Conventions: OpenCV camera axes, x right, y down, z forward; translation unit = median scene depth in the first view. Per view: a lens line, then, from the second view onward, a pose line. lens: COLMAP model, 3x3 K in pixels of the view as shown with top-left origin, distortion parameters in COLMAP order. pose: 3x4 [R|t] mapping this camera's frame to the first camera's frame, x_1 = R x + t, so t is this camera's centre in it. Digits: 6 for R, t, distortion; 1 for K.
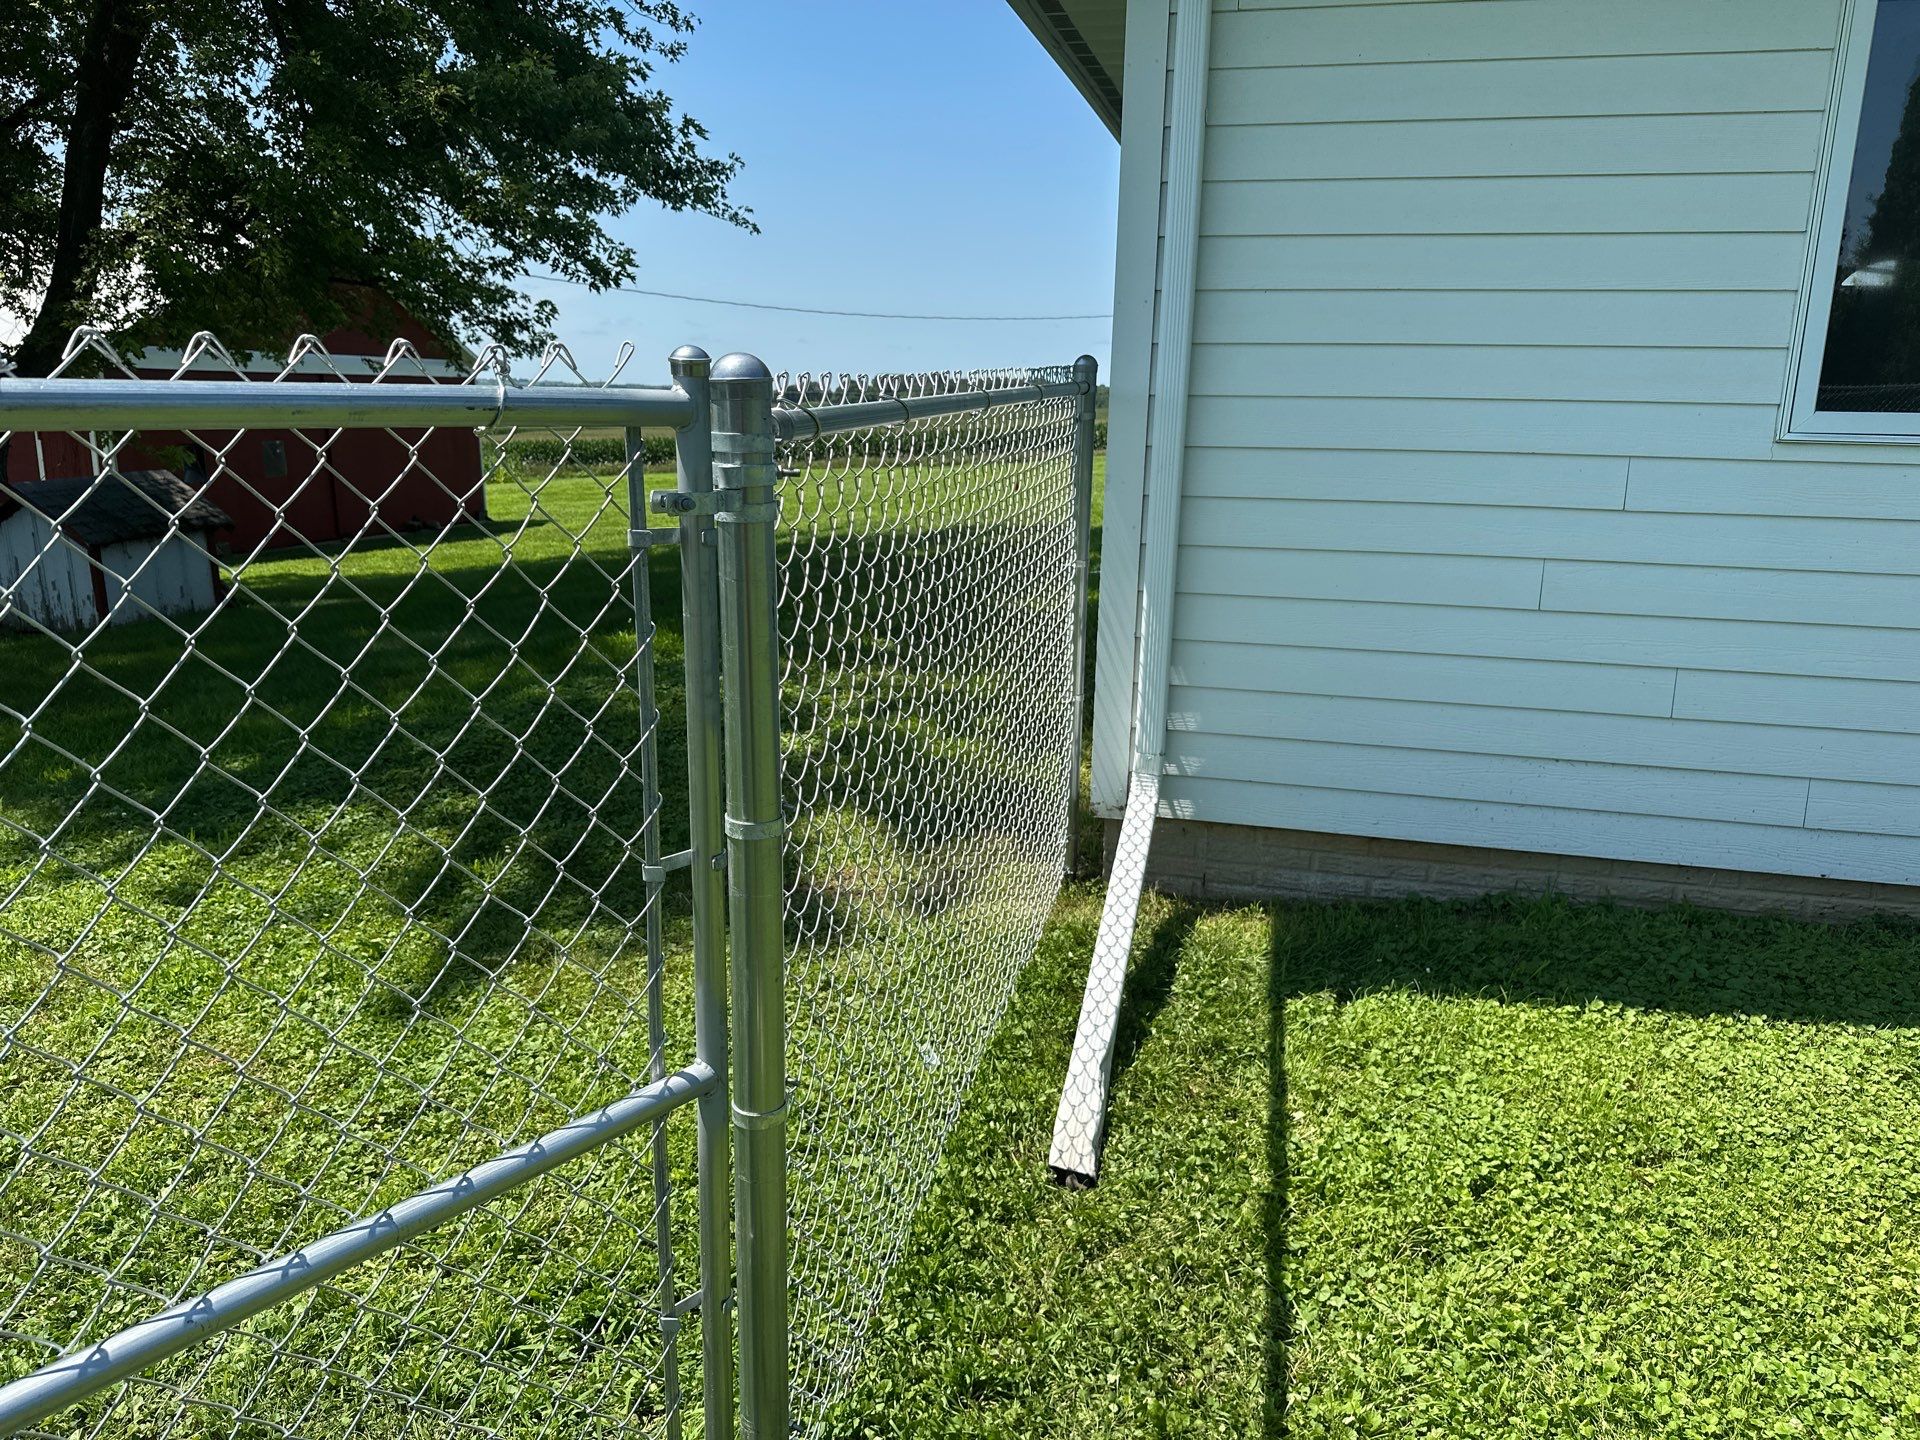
lens RADIAL K [[1393.1, 0, 916.8], [0, 1393.1, 687.3], [0, 0, 1]] dist [0.088399, -0.146810]
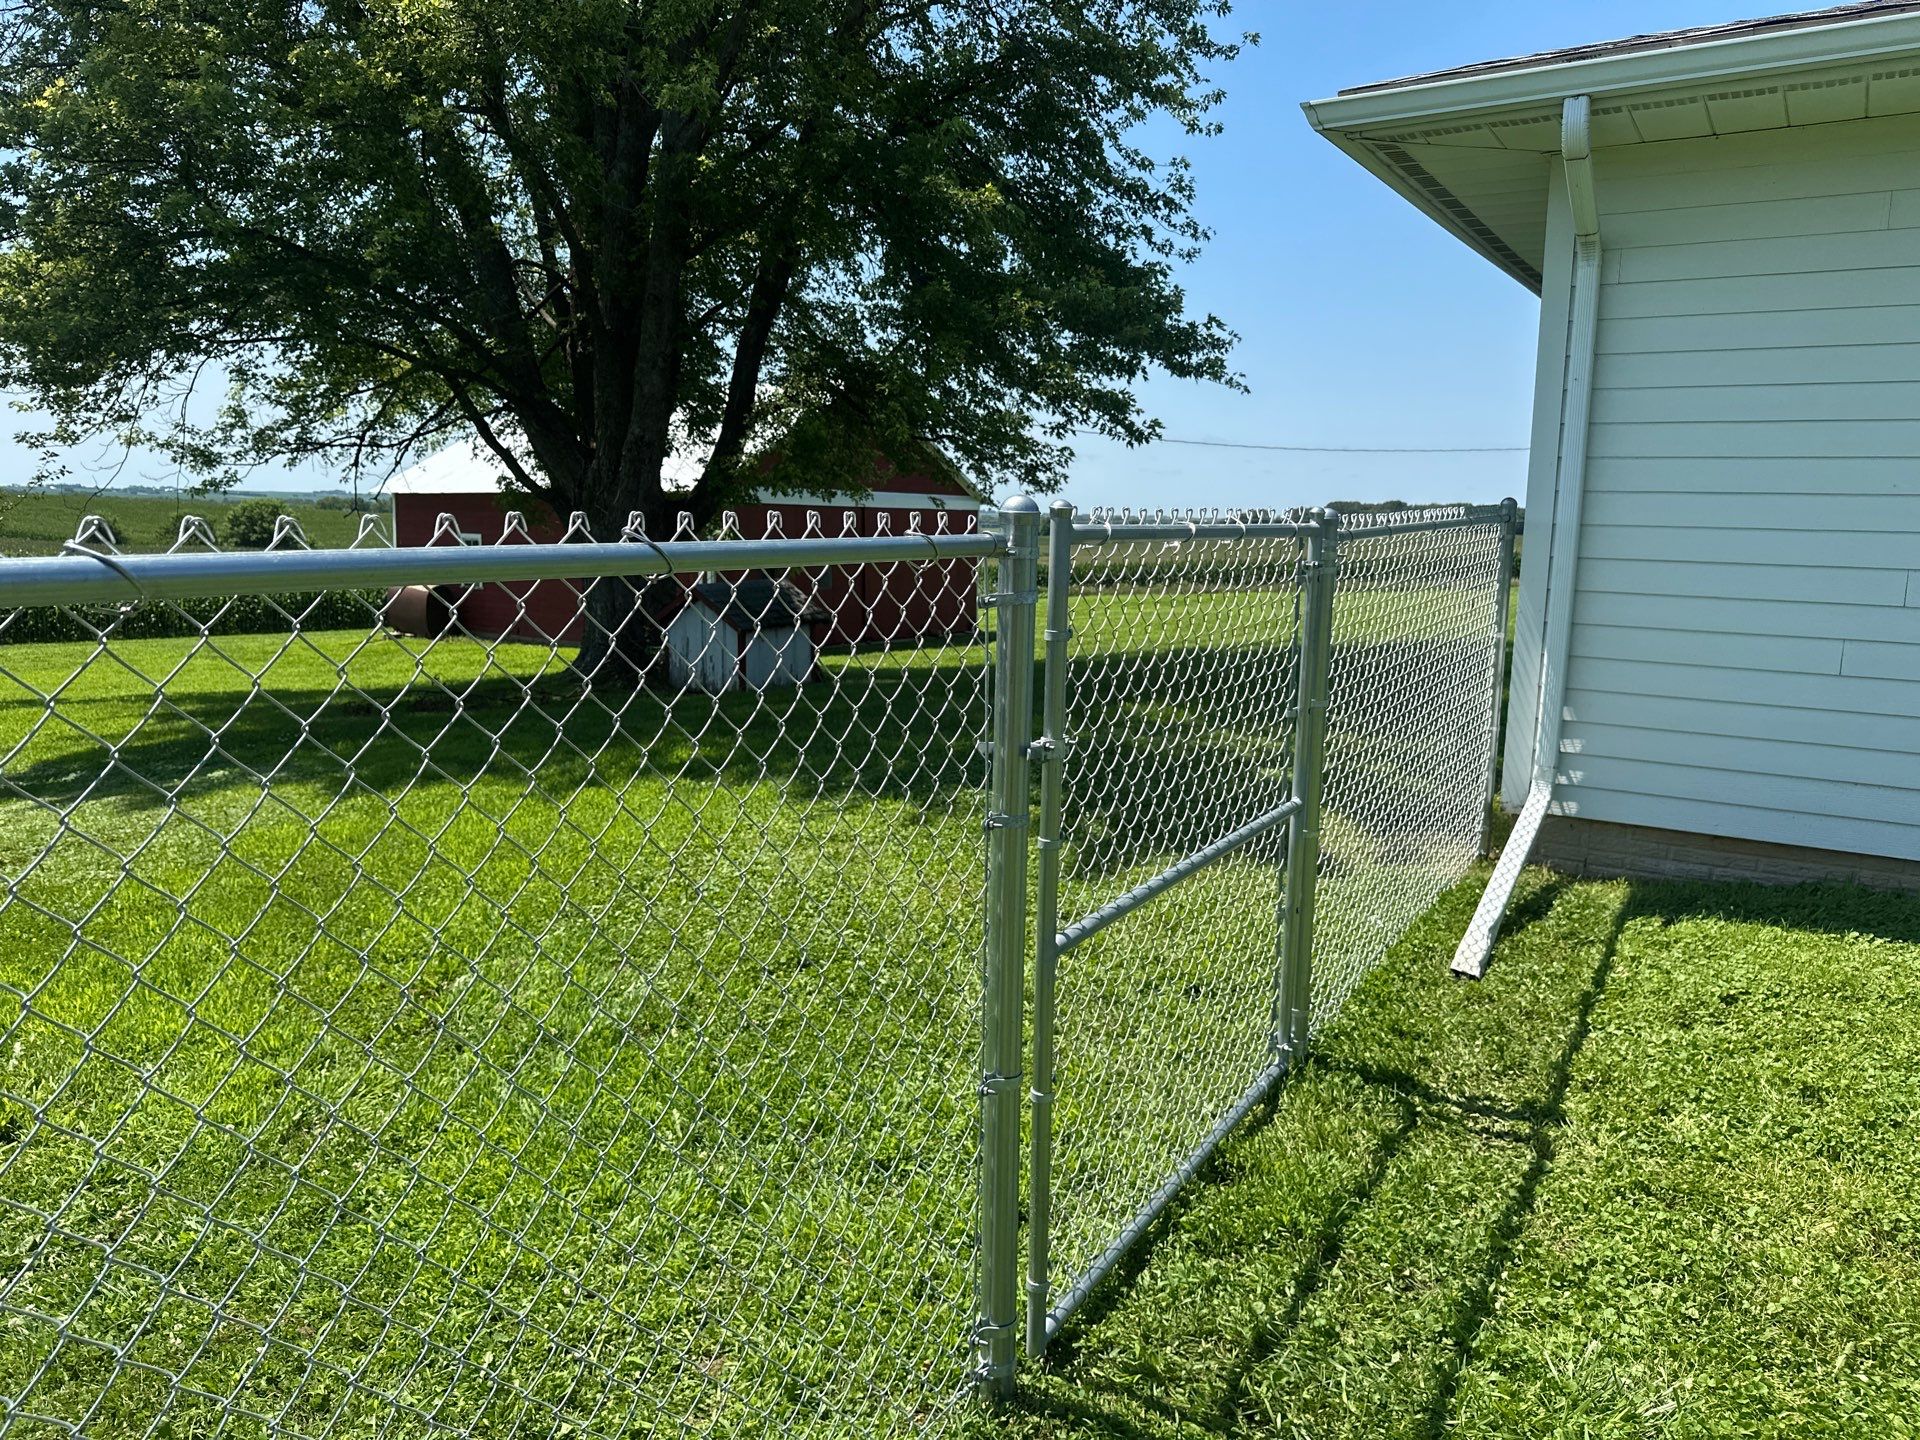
lens RADIAL K [[1345.3, 0, 918.9], [0, 1345.3, 729.3], [0, 0, 1]] dist [0.050081, -0.096939]
pose [[0.949265, 0.051589, -0.310218, -0.017032], [-0.068628, 0.996660, -0.044258, 0.115815], [0.306899, 0.063302, 0.949635, -0.543153]]
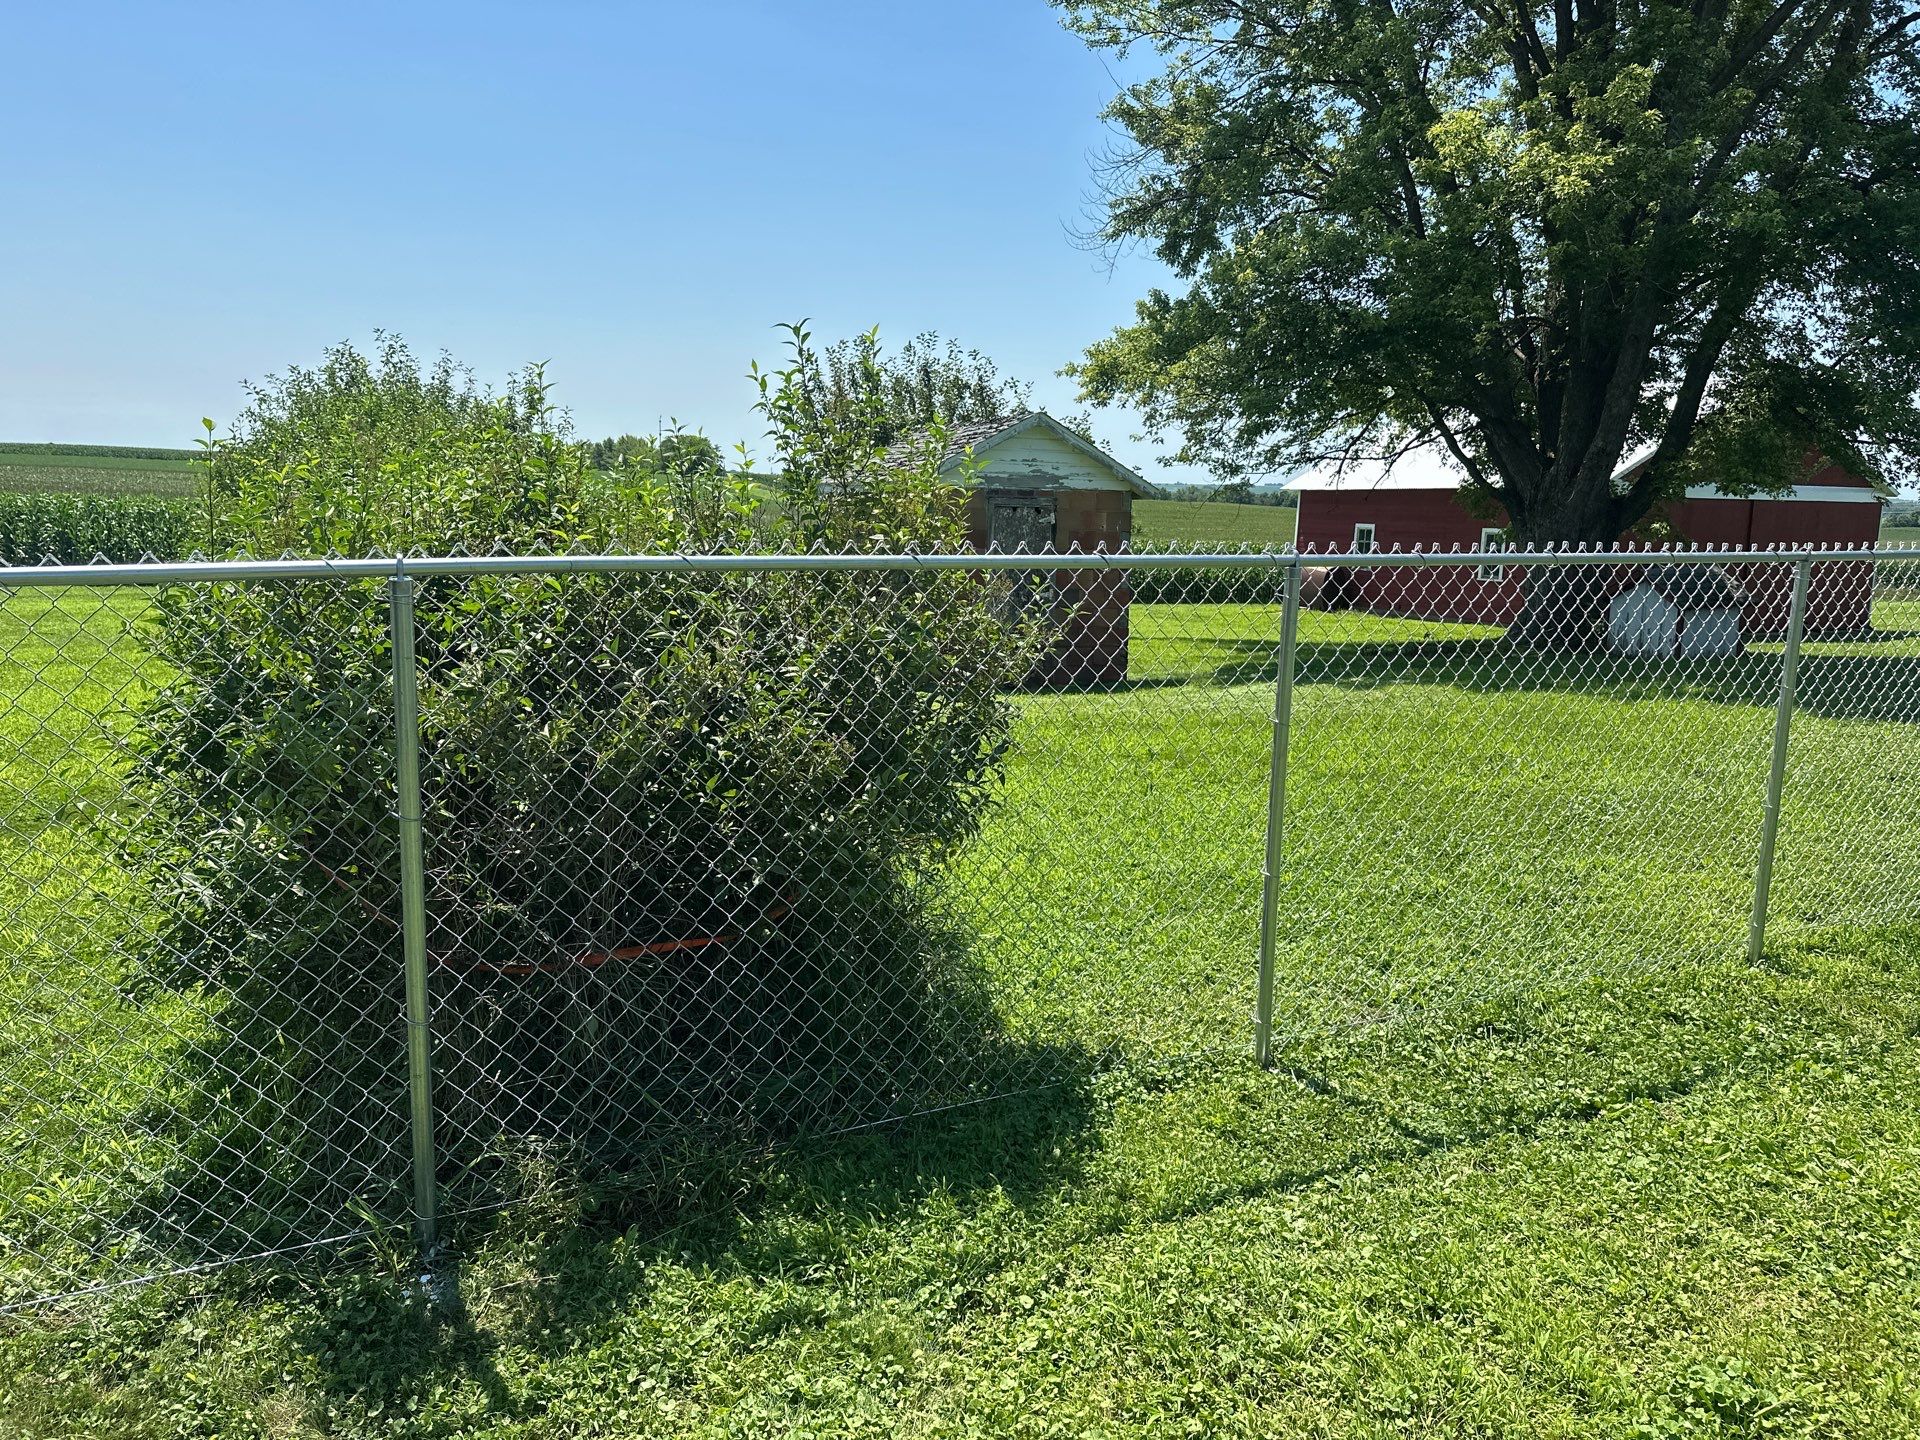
lens RADIAL K [[1353.8, 0, 951.4], [0, 1353.8, 712.7], [0, 0, 1]] dist [0.066785, -0.062337]
pose [[0.664764, 0.119620, -0.737414, 0.123731], [-0.161845, 0.986715, 0.014160, 0.376430], [0.729311, 0.109934, 0.675292, -1.947363]]
